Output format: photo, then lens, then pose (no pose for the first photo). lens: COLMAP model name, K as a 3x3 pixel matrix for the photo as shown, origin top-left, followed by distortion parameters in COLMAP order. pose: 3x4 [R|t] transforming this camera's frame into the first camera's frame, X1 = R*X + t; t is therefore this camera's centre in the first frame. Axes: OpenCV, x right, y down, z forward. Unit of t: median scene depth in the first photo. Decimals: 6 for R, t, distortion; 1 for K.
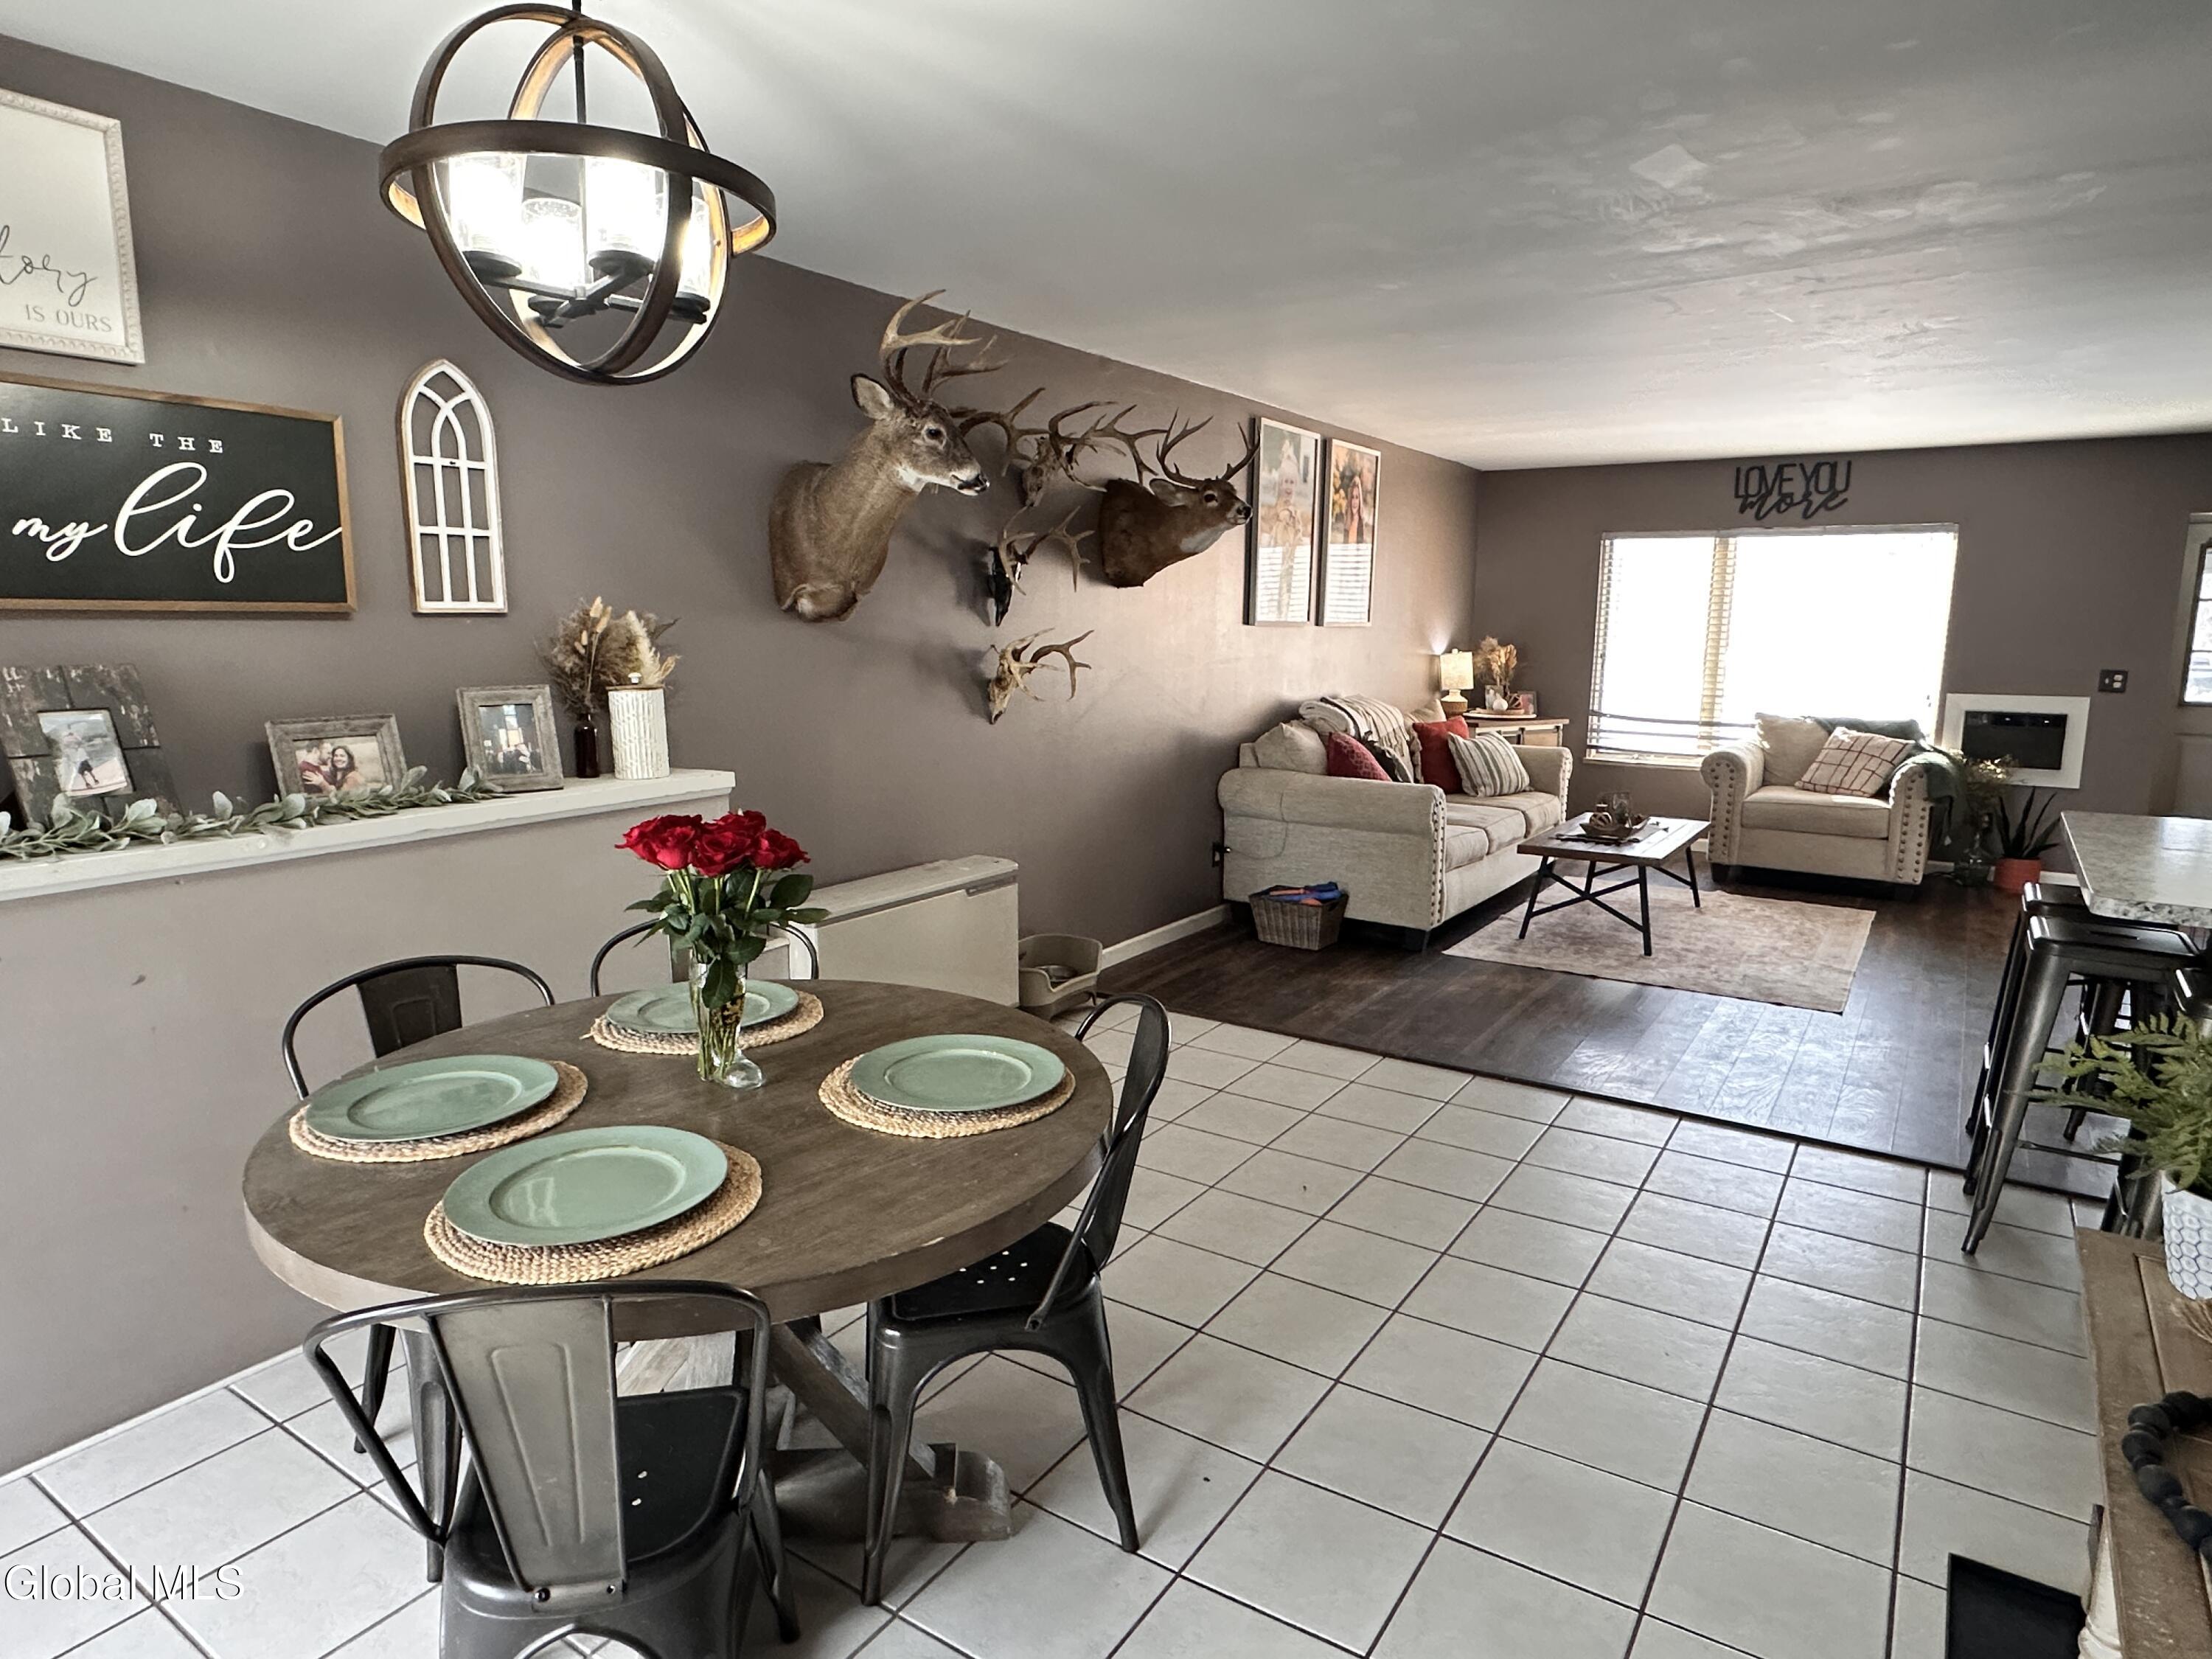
lens RADIAL K [[1290.0, 0, 1099.8], [0, 1290.0, 828.5], [0, 0, 1]] dist [-0.004044, 0.001104]
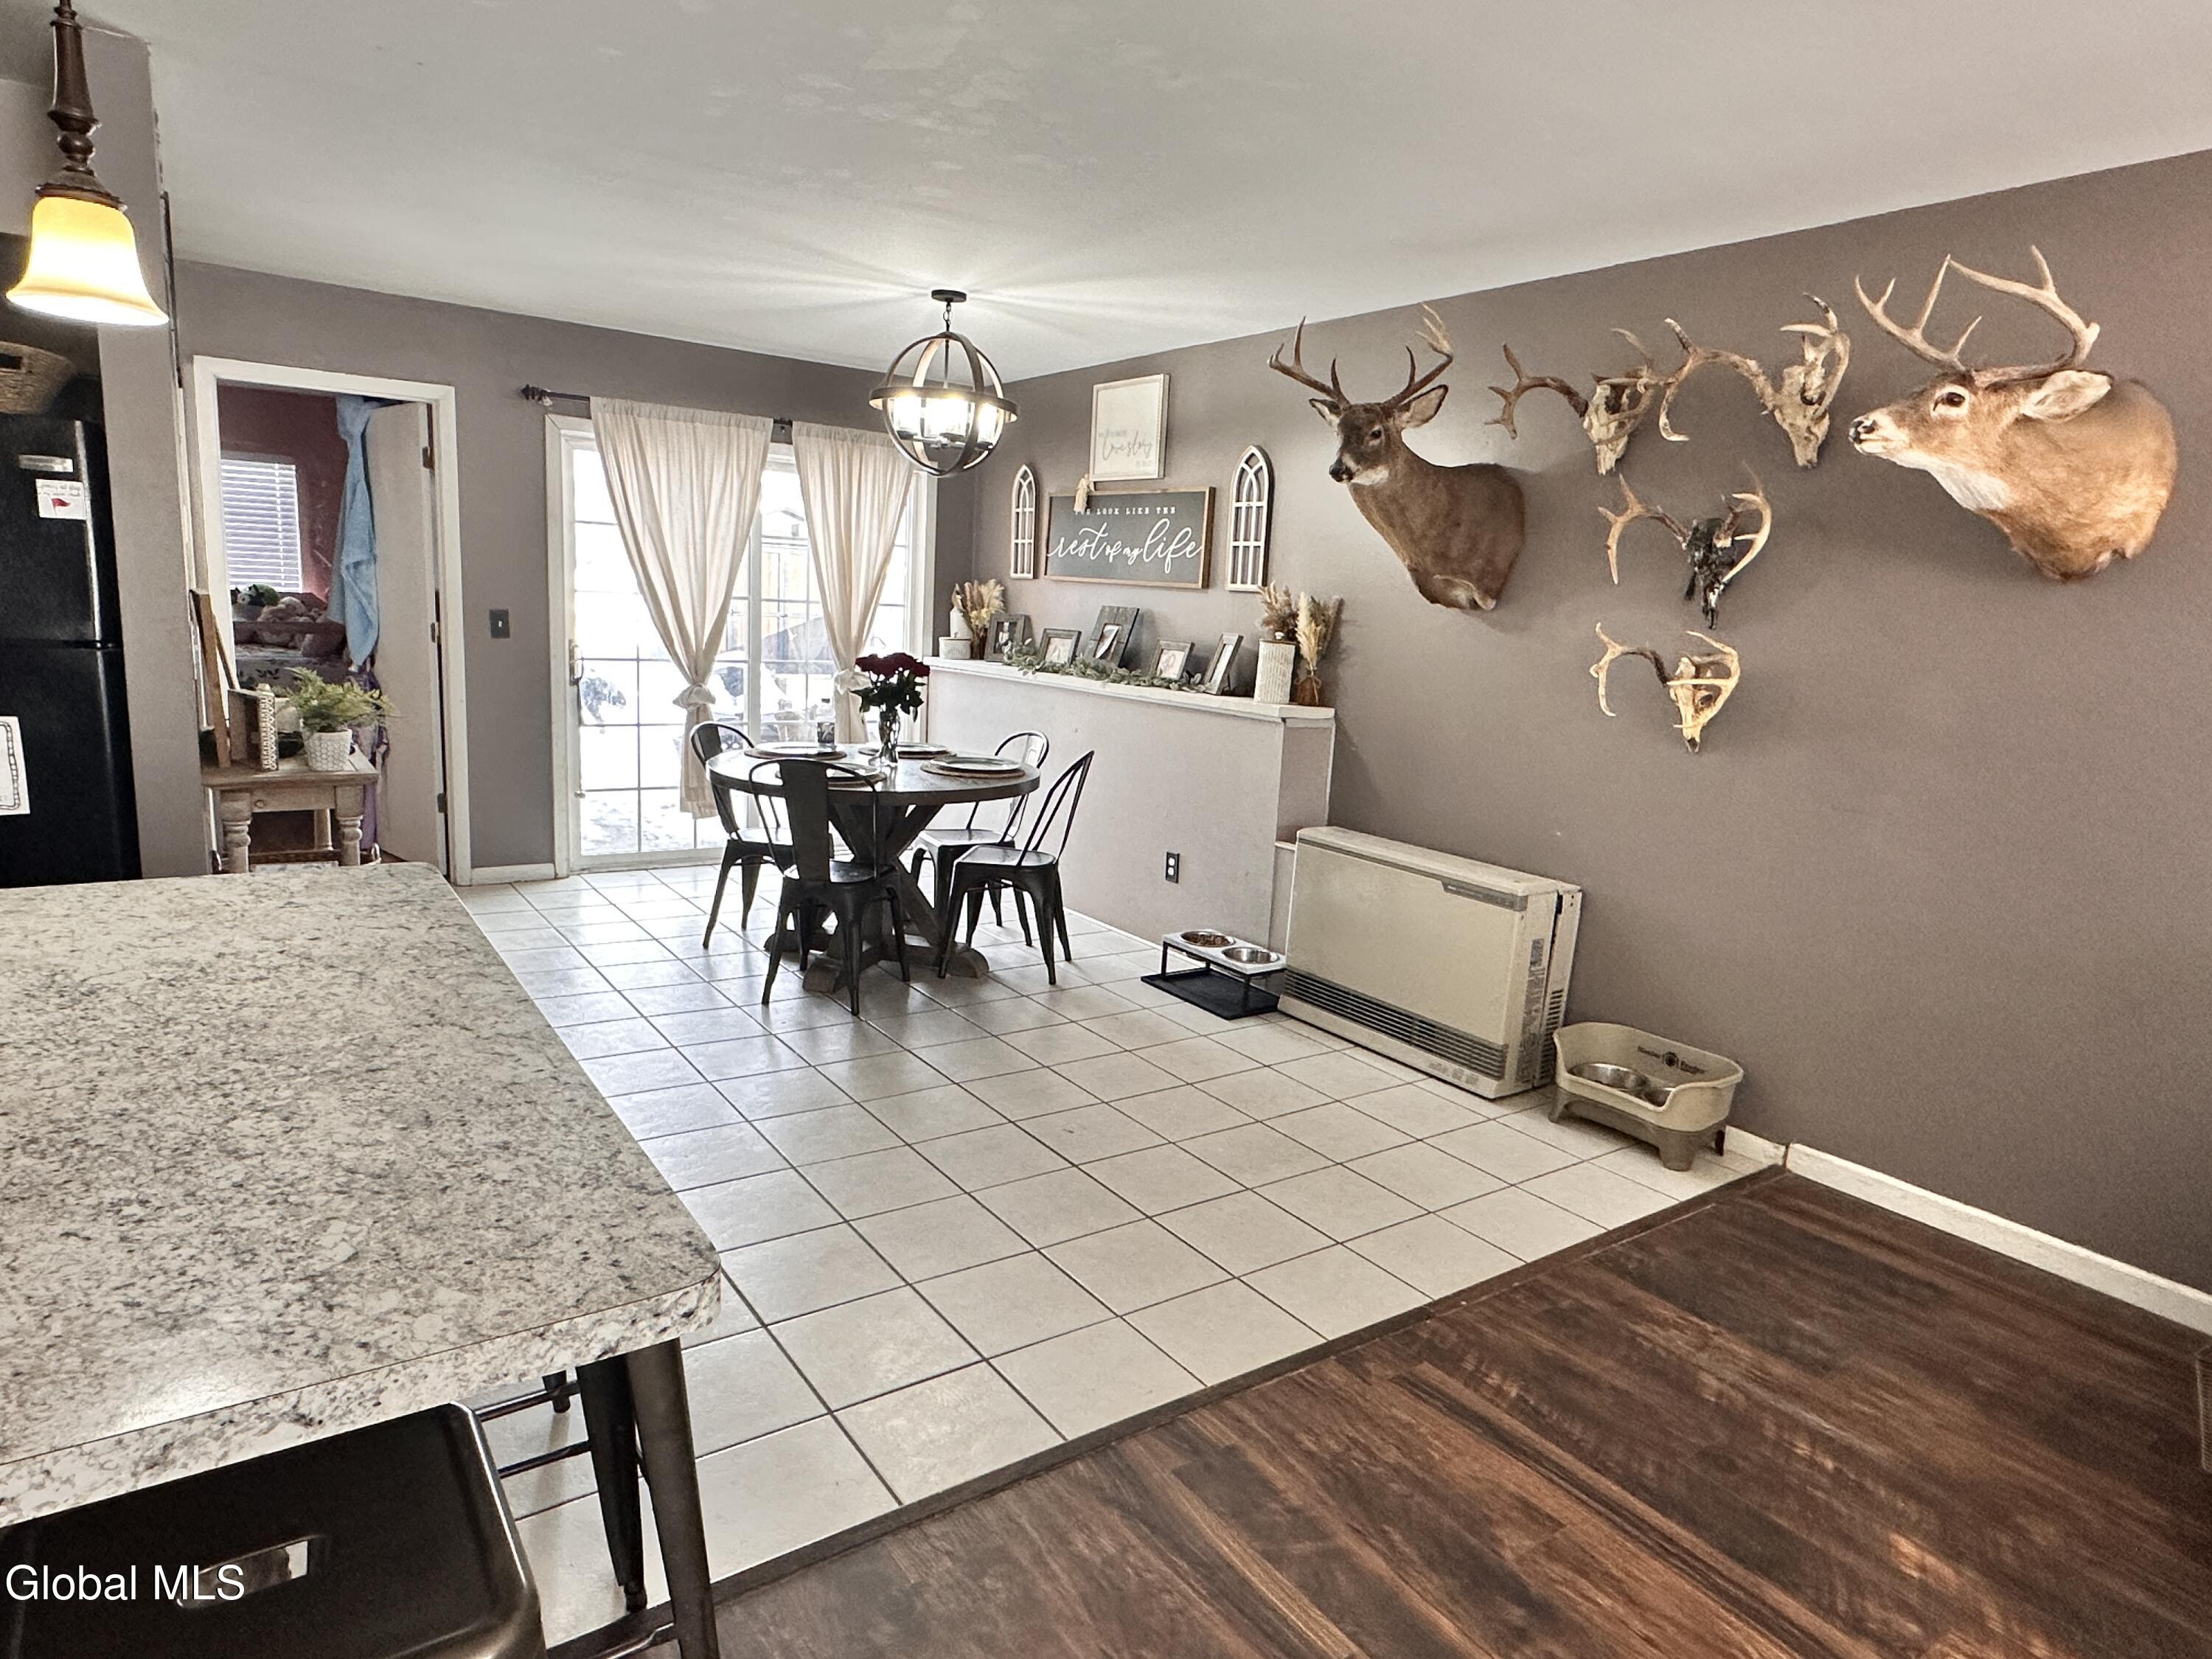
lens RADIAL K [[1290.0, 0, 1104.8], [0, 1290.0, 831.4], [0, 0, 1]] dist [-0.004044, 0.001104]
pose [[-0.354954, 0.144089, -0.923713, 1.303800], [-0.214804, 0.949047, 0.230583, -0.235984], [0.909872, 0.280263, -0.305918, 1.552784]]
